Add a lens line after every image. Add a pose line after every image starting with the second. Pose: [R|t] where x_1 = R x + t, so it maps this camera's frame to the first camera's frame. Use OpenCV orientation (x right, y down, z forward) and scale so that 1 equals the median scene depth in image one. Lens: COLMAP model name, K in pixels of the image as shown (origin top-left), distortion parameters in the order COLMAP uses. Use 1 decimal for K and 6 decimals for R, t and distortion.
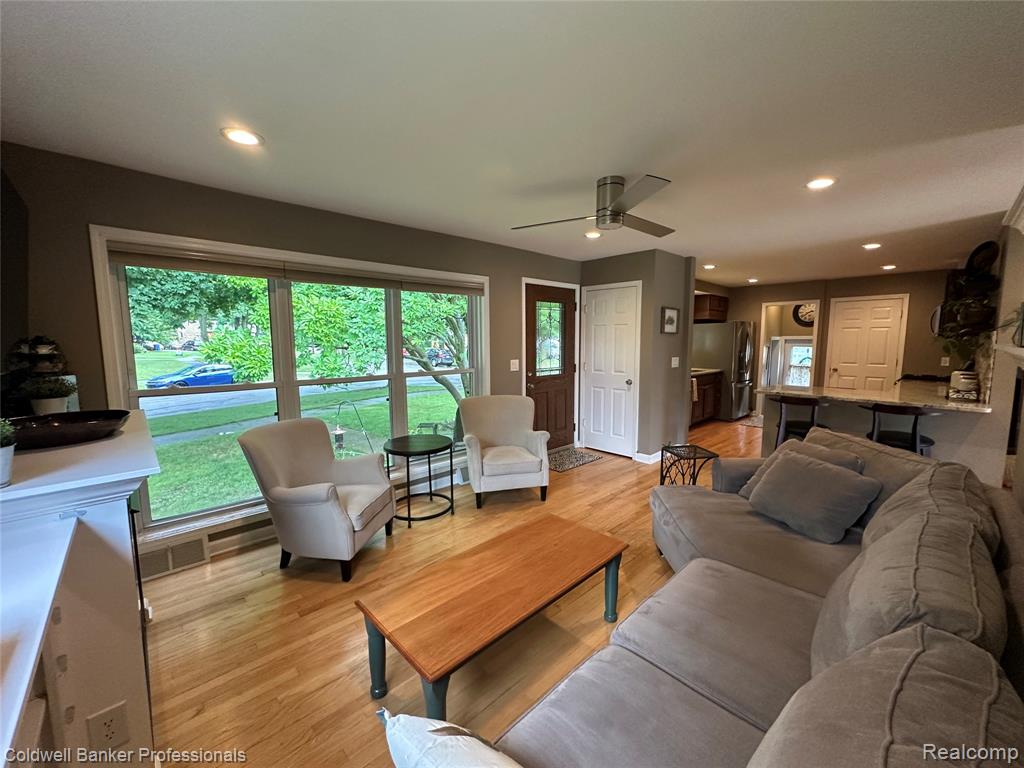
lens RADIAL K [[407.9, 0, 514.8], [0, 407.9, 384.3], [0, 0, 1]] dist [-0.005175, 0.001575]
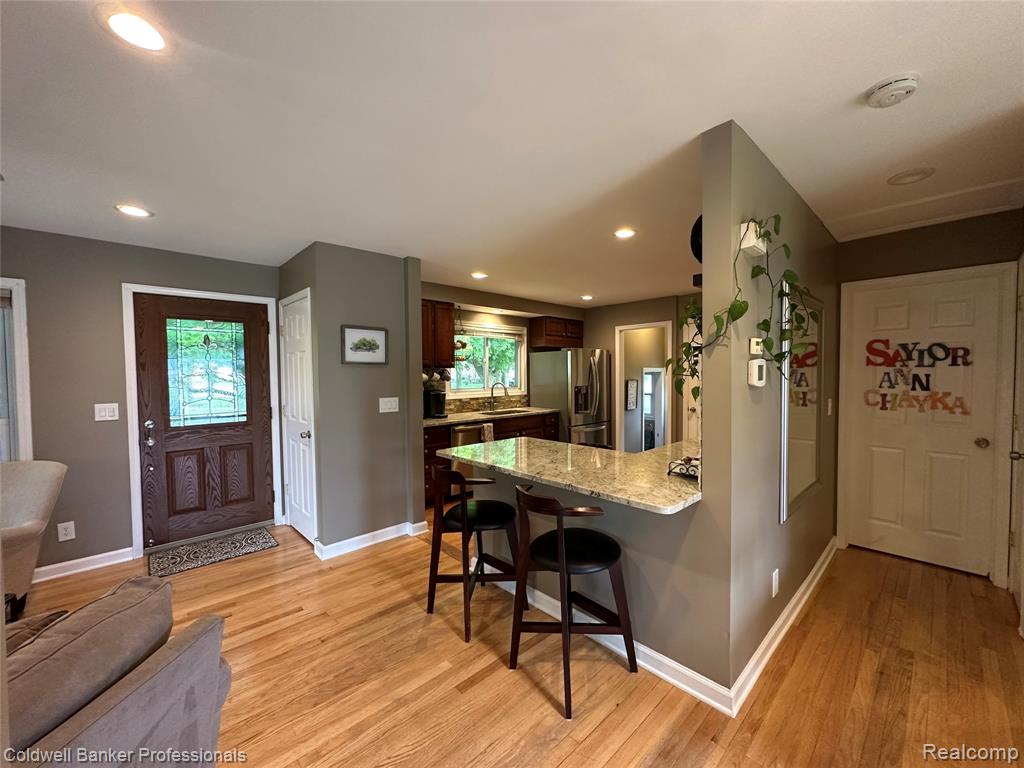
lens RADIAL K [[407.9, 0, 514.3], [0, 407.9, 386.4], [0, 0, 1]] dist [-0.005175, 0.001575]
pose [[0.999981, -0.005367, -0.003142, 0.604060], [0.005116, 0.997168, -0.075034, -0.032028], [0.003536, 0.075016, 0.997176, 0.299873]]
